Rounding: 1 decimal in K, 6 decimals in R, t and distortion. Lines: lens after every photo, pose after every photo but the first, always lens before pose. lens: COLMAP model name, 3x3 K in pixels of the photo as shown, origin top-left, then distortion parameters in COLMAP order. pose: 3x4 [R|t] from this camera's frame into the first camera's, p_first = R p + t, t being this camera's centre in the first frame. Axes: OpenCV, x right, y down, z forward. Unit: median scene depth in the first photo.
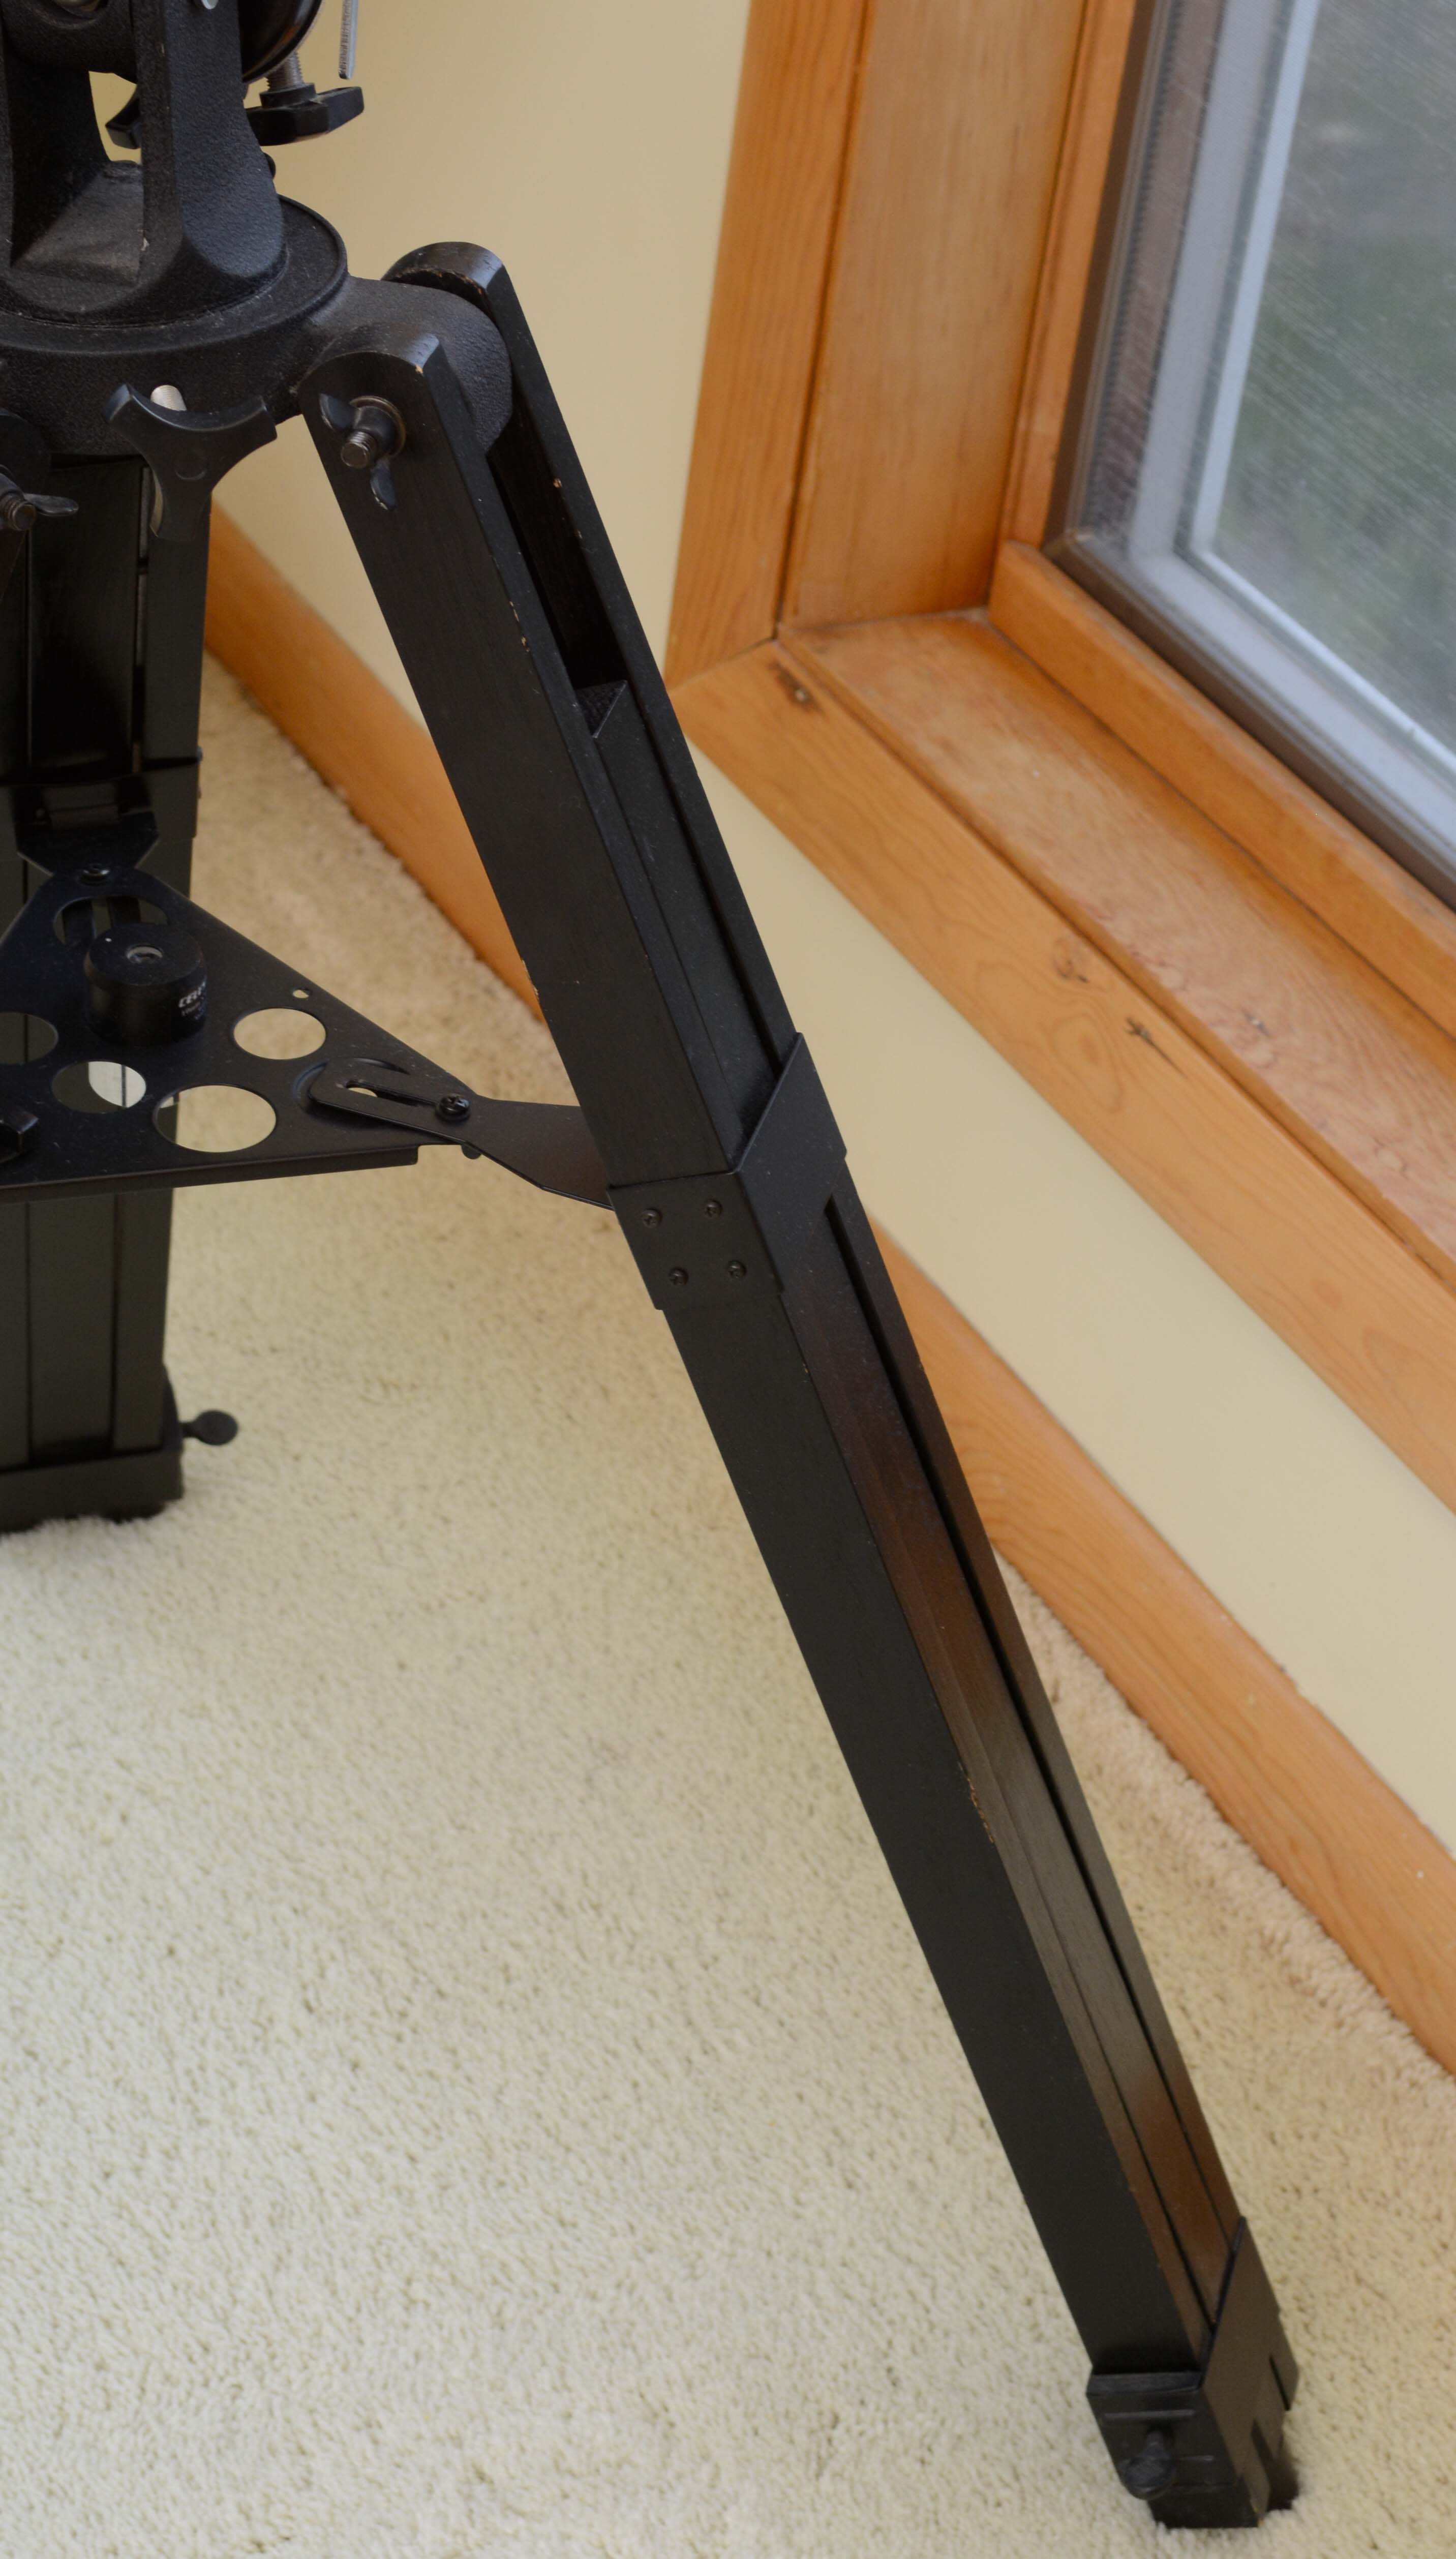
lens RADIAL K [[4906.8, 0, 722.7], [0, 4906.8, 1281.3], [0, 0, 1]] dist [-0.048621, 0.000000]
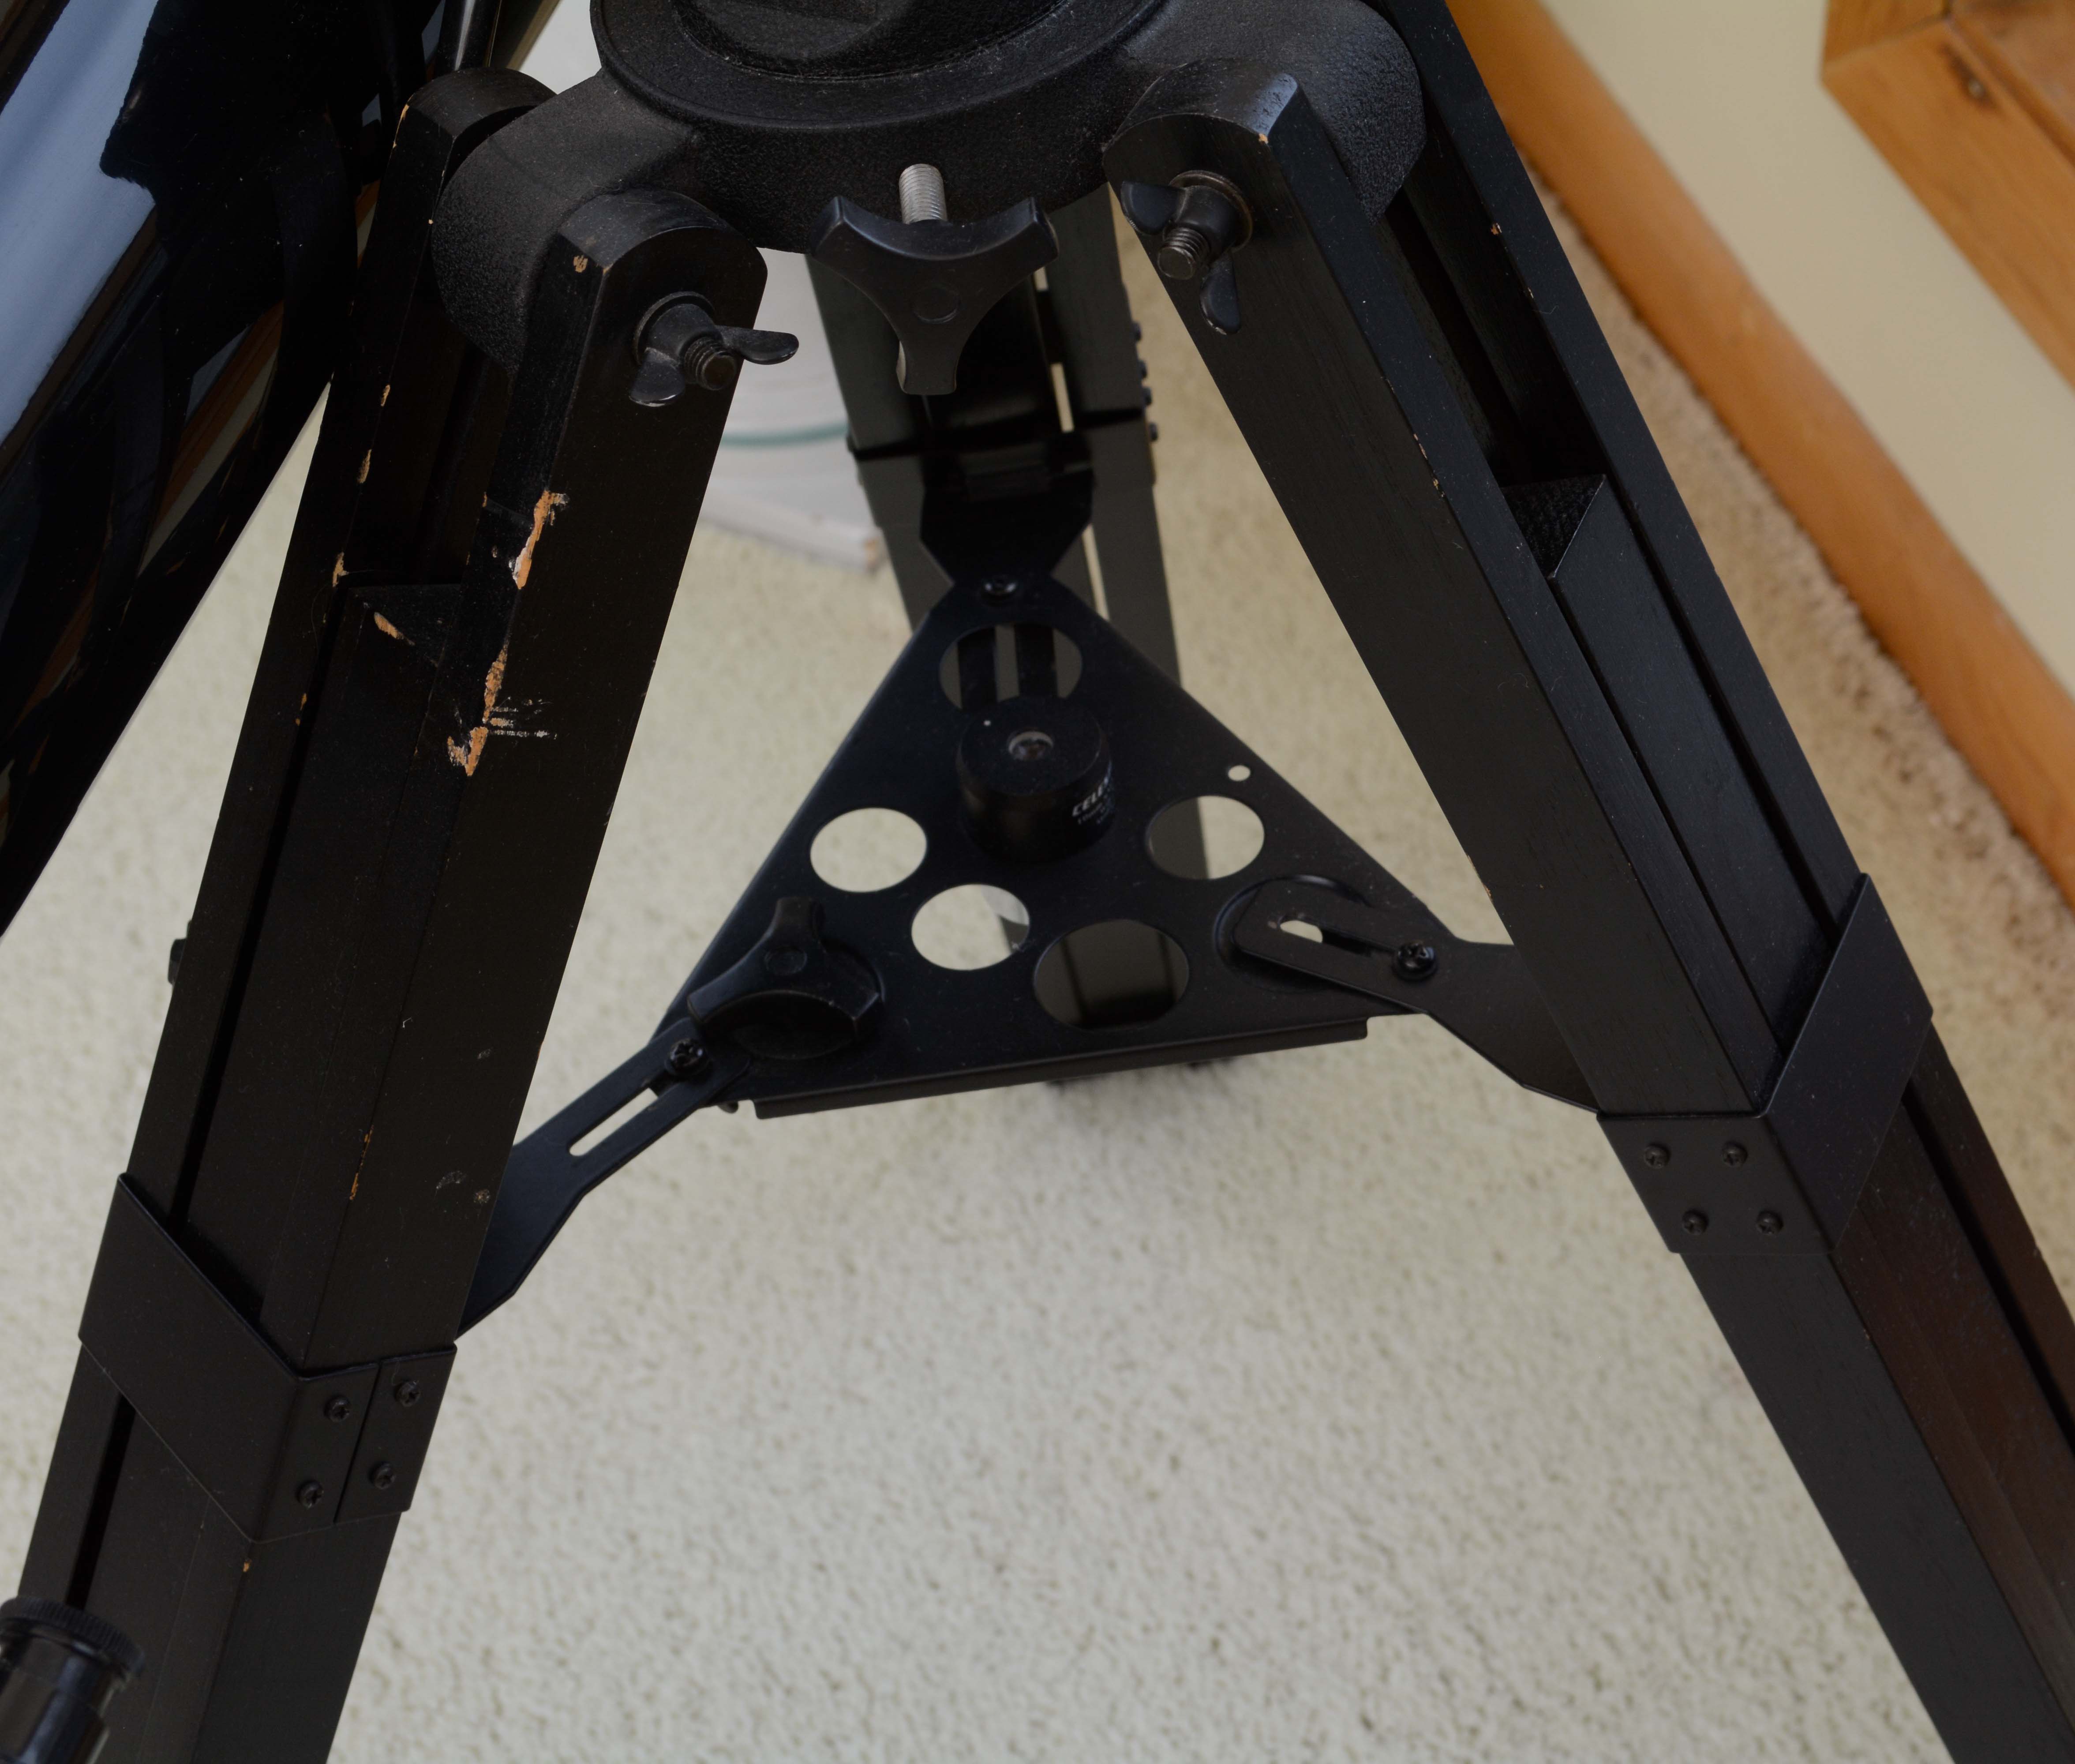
lens RADIAL K [[4301.6, 0, 1150.0], [0, 4301.6, 816.0], [0, 0, 1]] dist [-0.025273, 0.000000]
pose [[0.978971, 0.005856, -0.203915, 0.033264], [0.024049, 0.989304, 0.143871, -0.122632], [0.202576, -0.145749, 0.968359, 0.263779]]
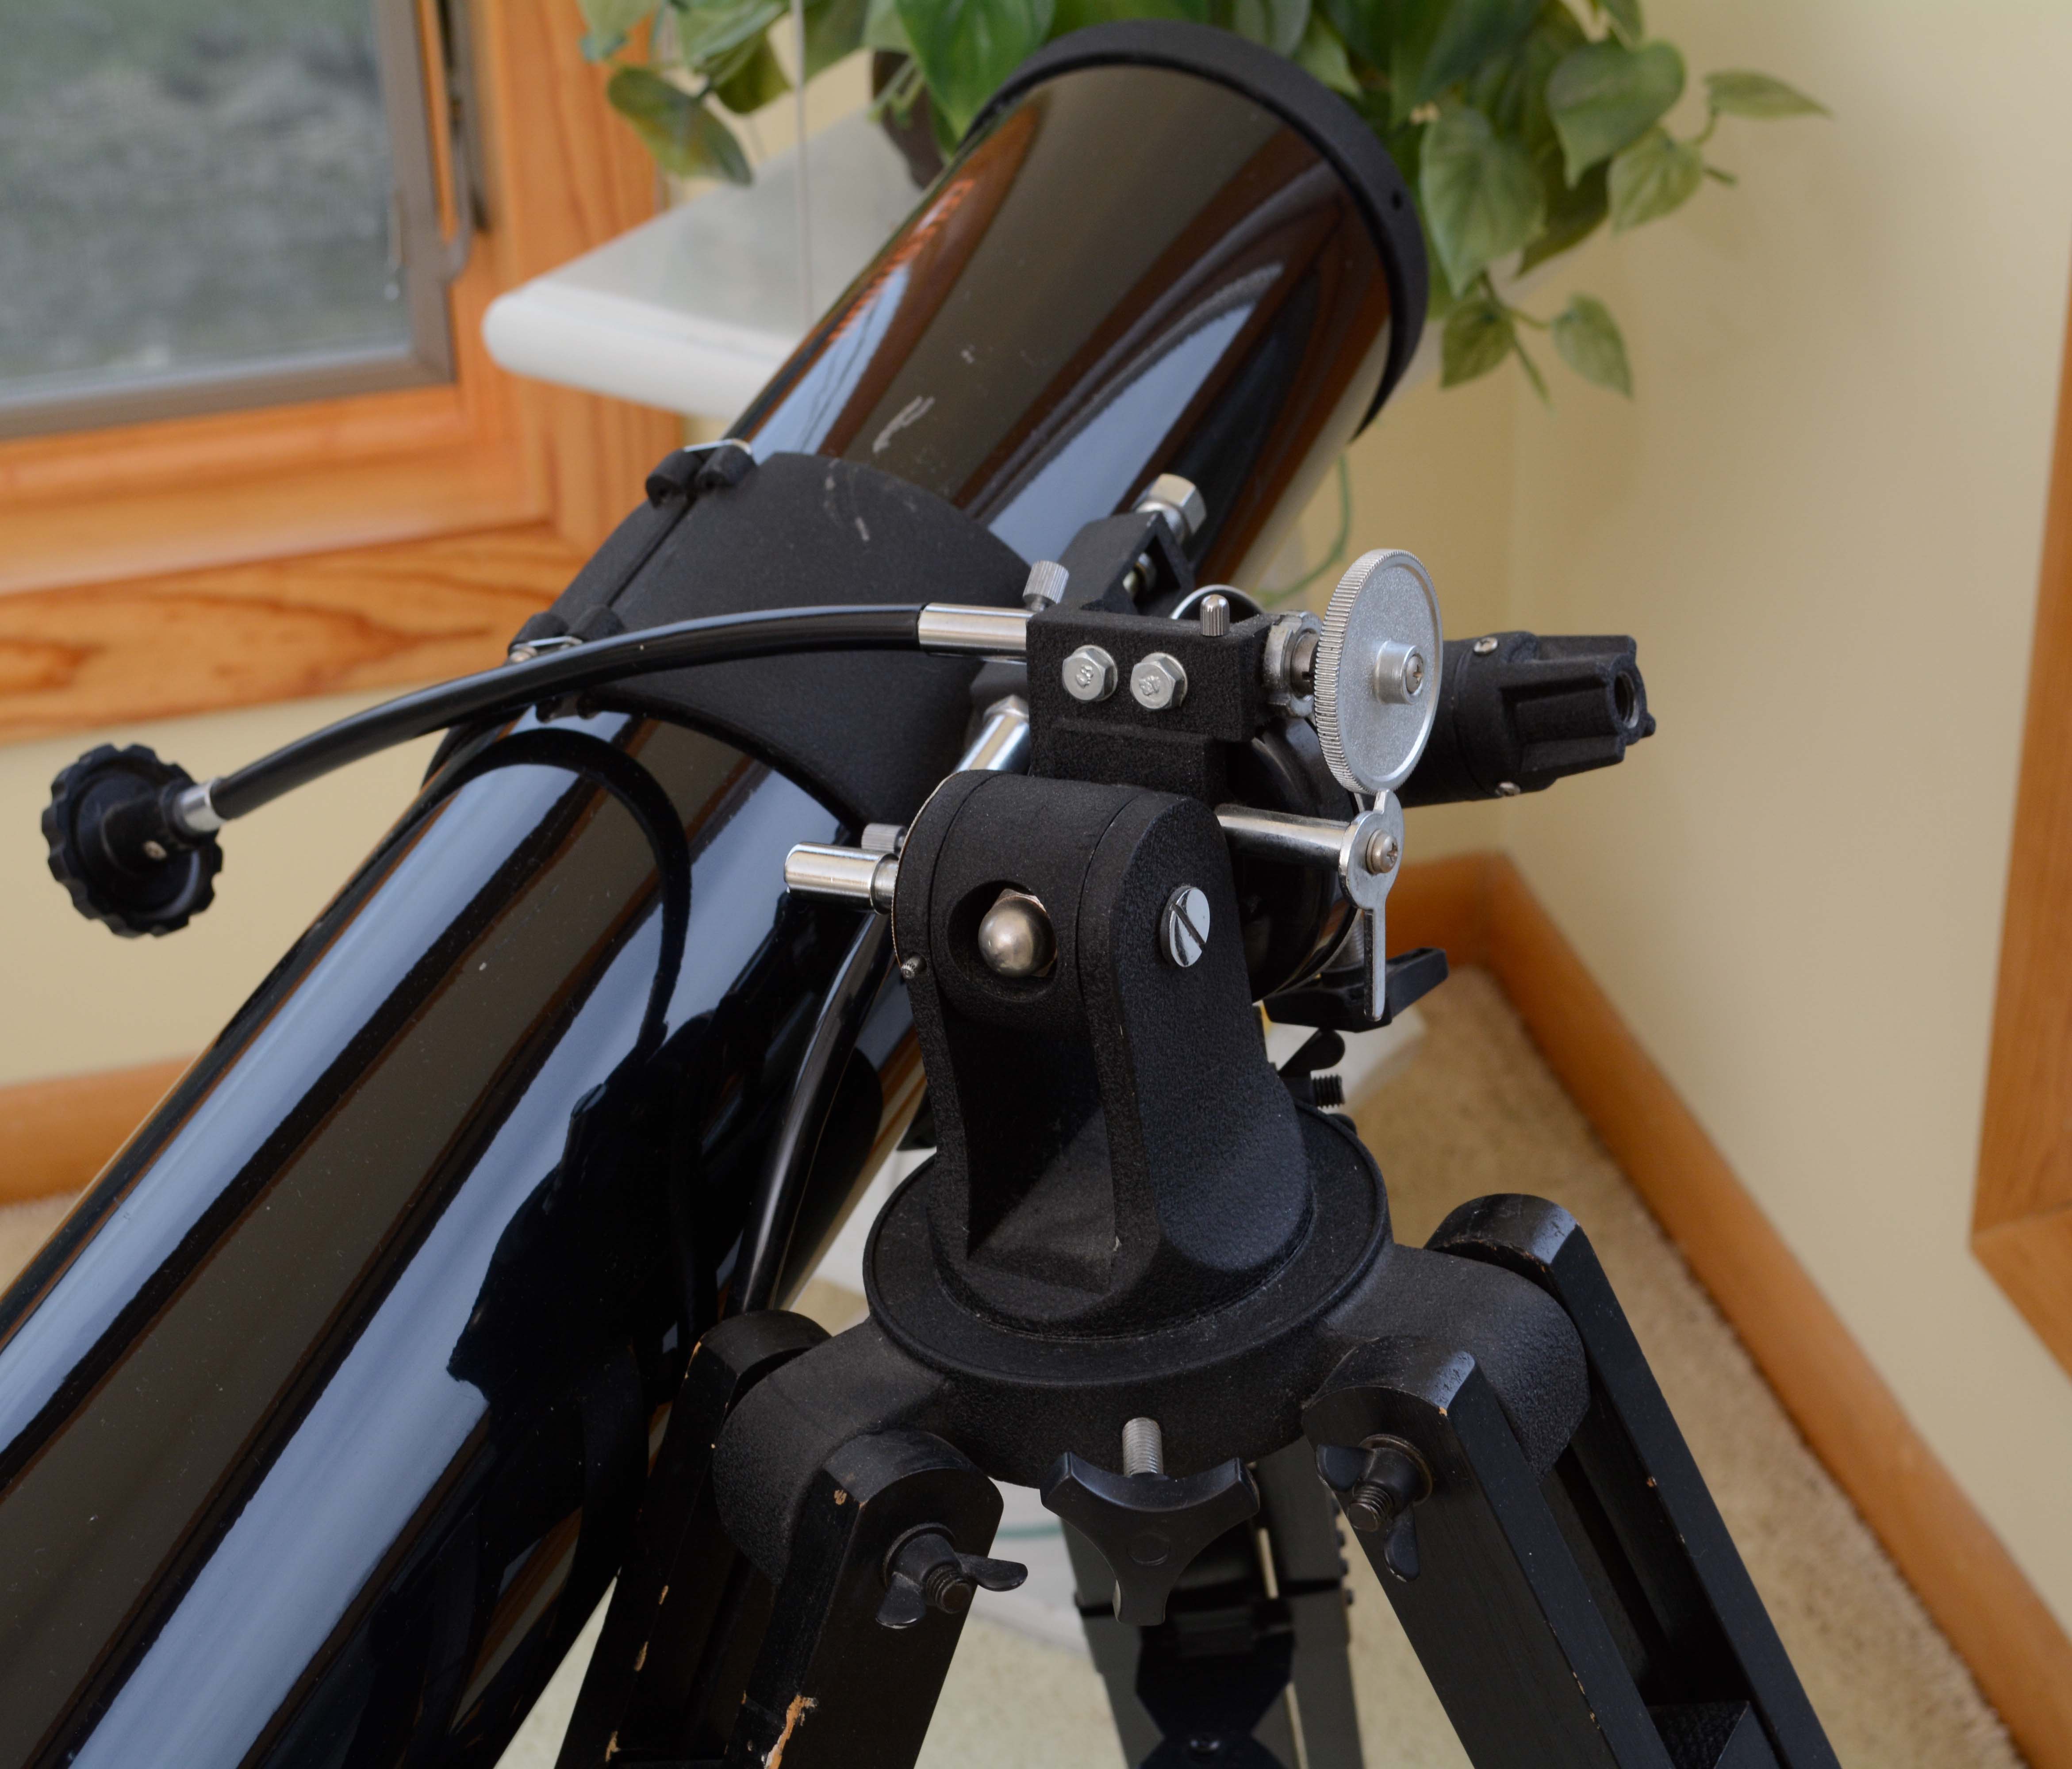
lens RADIAL K [[3937.3, 0, 1104.9], [0, 3937.3, 850.2], [0, 0, 1]] dist [-0.024597, 0.000000]
pose [[0.962768, -0.012634, -0.270032, 0.040818], [-0.012167, 0.995870, -0.089972, -0.150174], [0.270054, 0.089908, 0.958638, 0.247479]]
